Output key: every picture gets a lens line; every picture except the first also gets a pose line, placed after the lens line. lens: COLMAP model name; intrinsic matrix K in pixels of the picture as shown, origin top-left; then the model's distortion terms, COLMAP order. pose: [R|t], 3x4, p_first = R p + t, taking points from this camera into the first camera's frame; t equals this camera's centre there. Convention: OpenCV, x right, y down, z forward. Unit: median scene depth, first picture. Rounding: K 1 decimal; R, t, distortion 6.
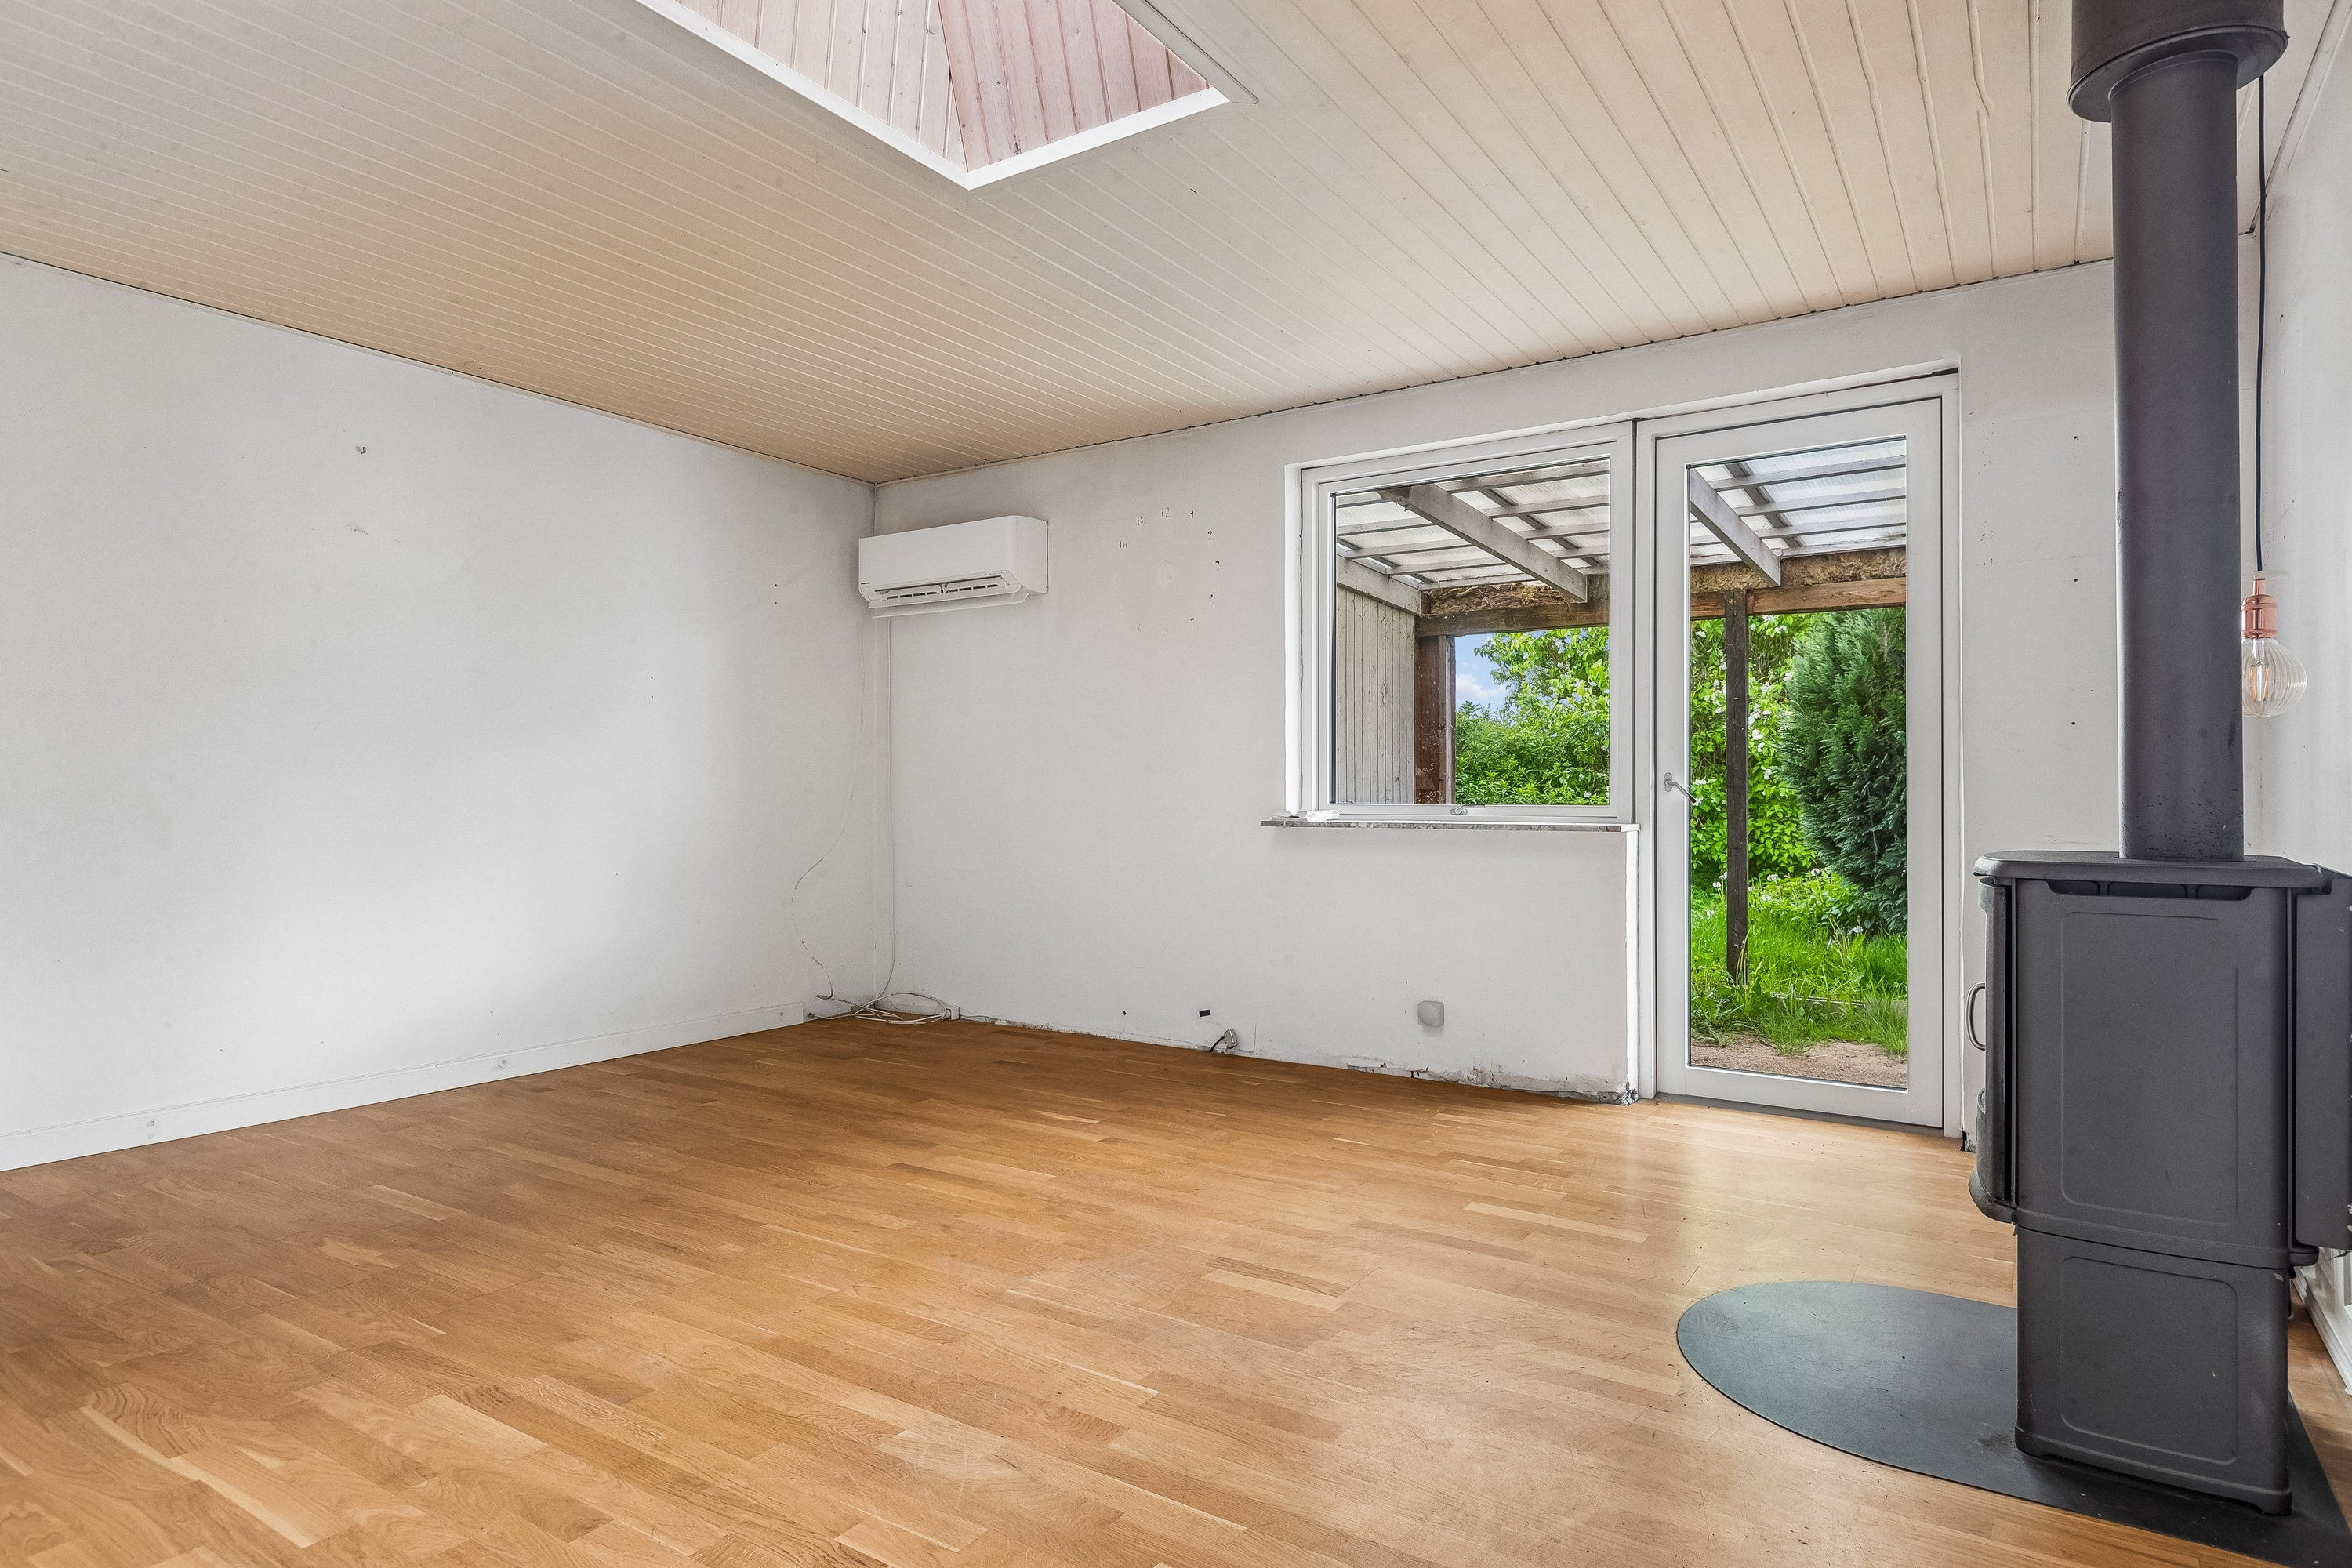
lens RADIAL K [[1312.7, 0, 1179.6], [0, 1312.7, 789.2], [0, 0, 1]] dist [0.014287, -0.007412]
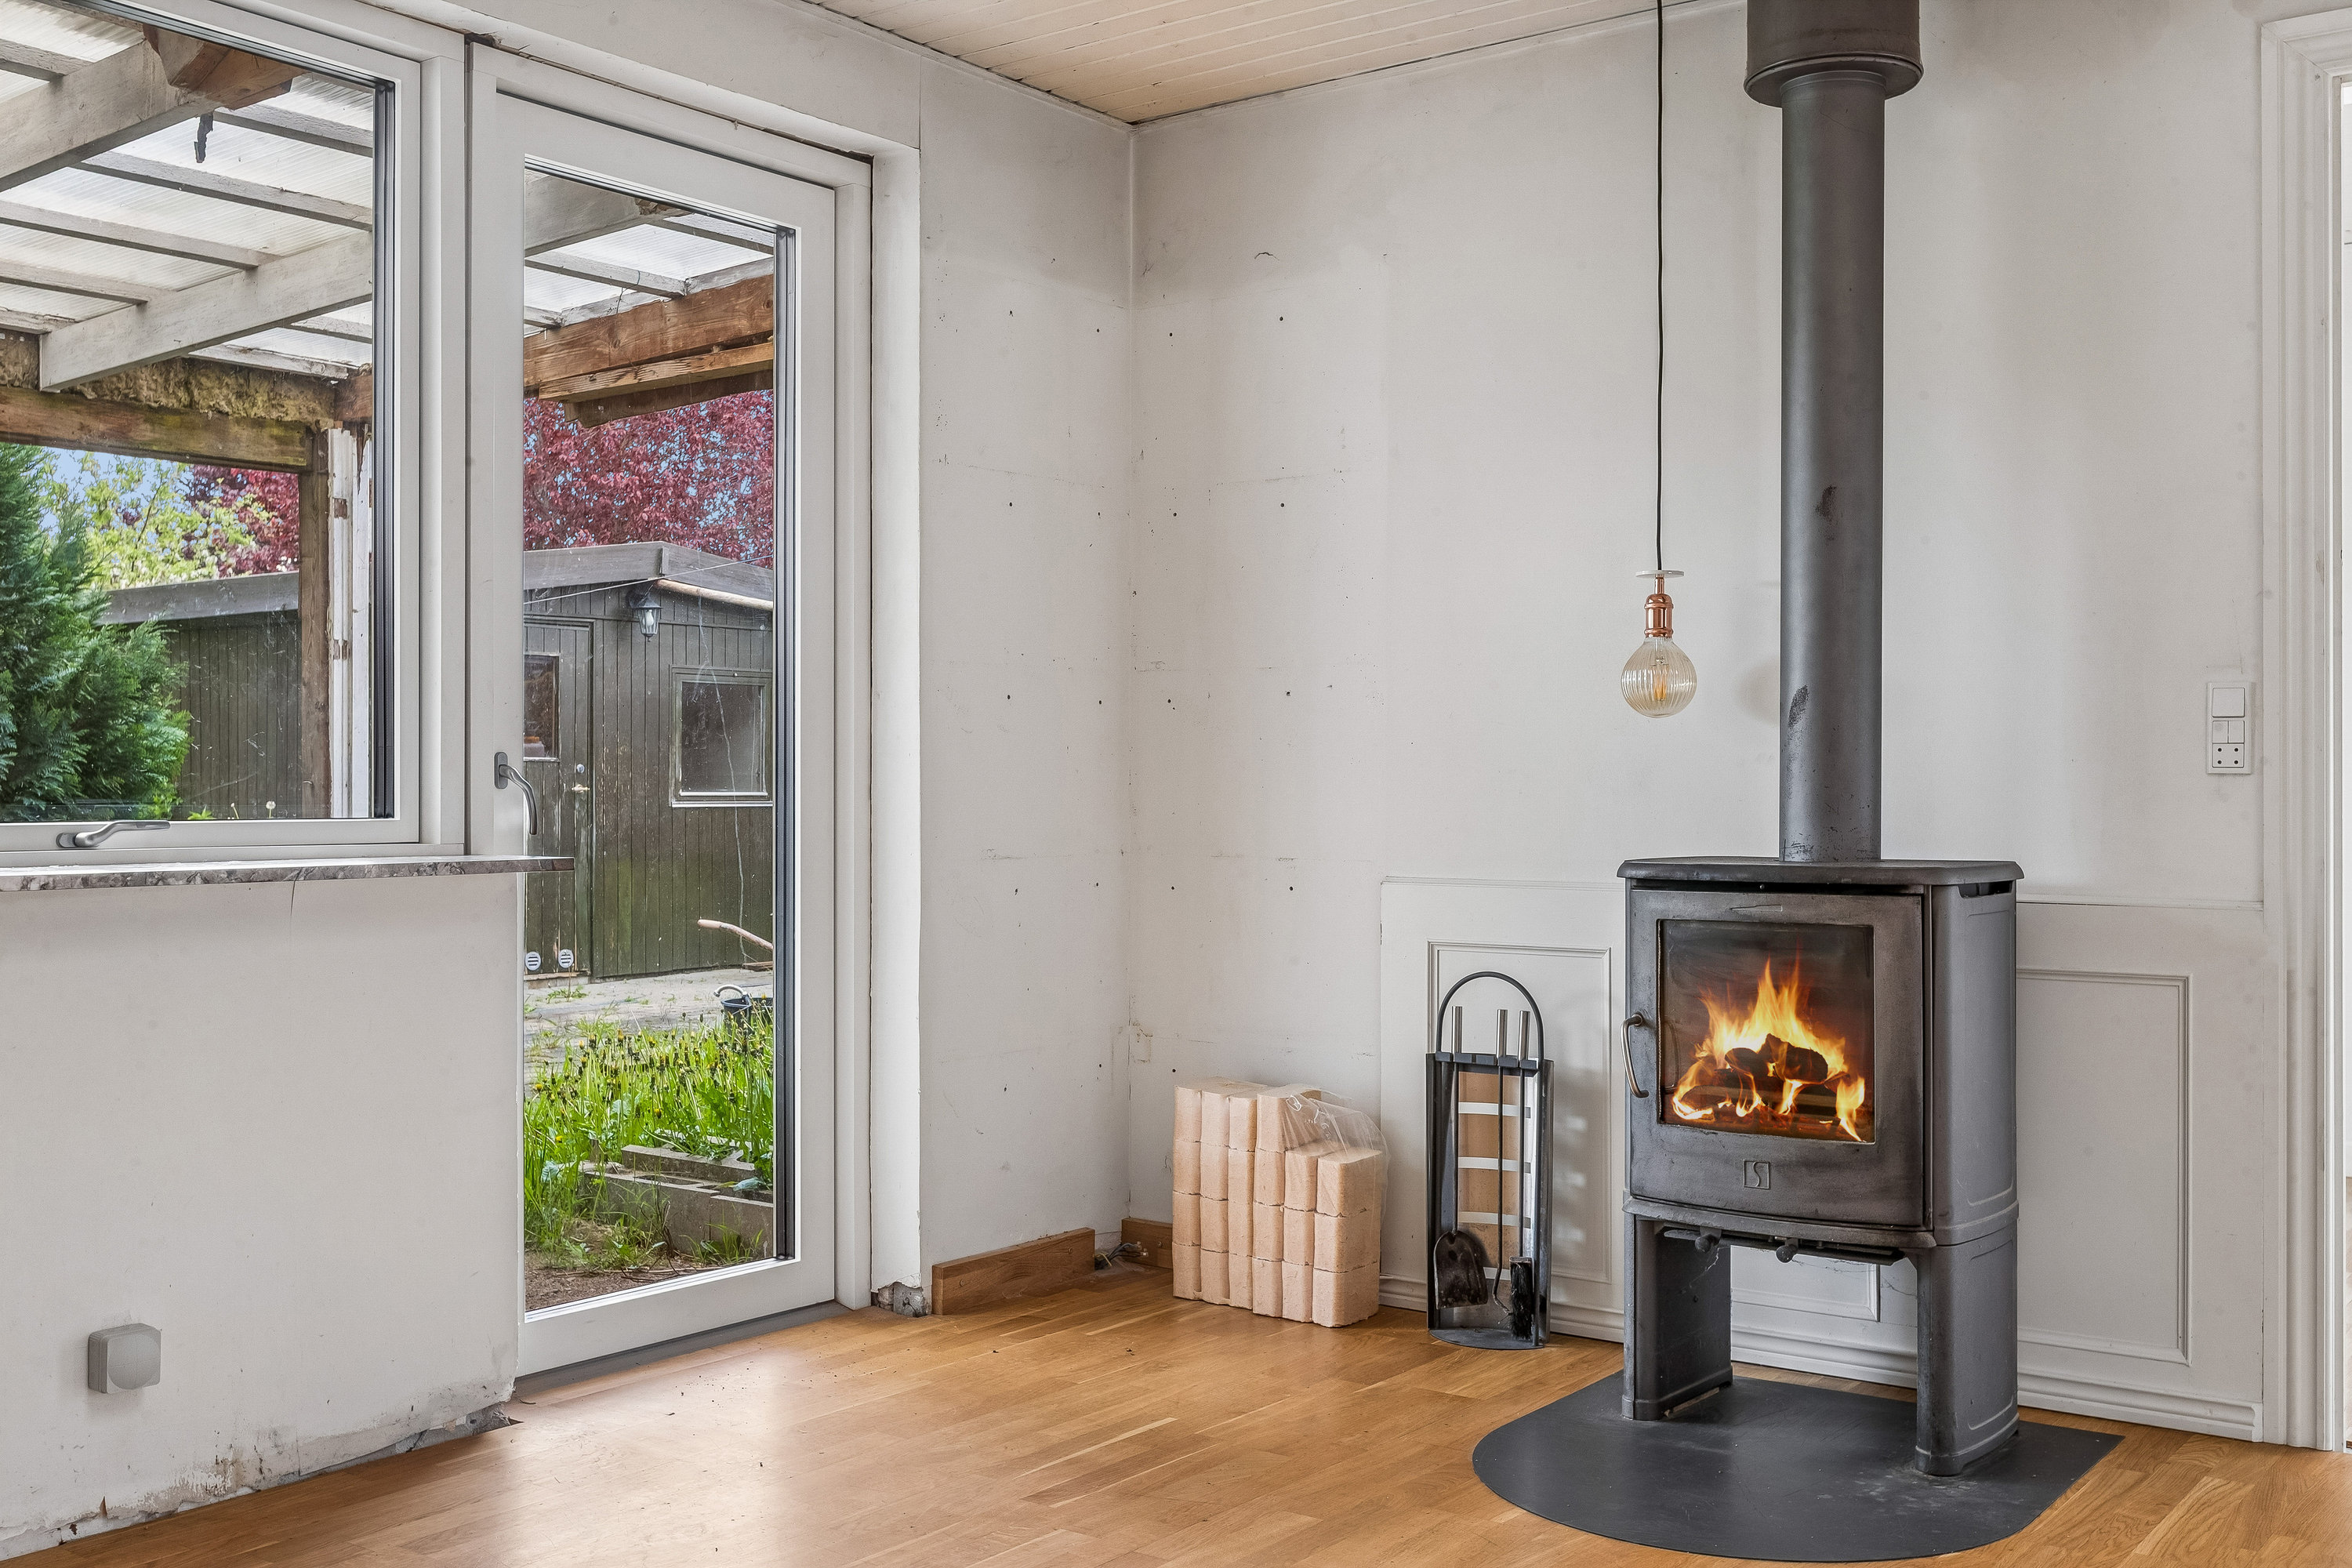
lens RADIAL K [[2290.3, 0, 1187.5], [0, 2290.3, 779.6], [0, 0, 1]] dist [-0.002848, 0.000000]
pose [[0.048663, 0.002085, 0.998813, -0.691770], [-0.006011, 0.999980, -0.001794, -0.002502], [-0.998797, -0.005917, 0.048674, 0.956304]]
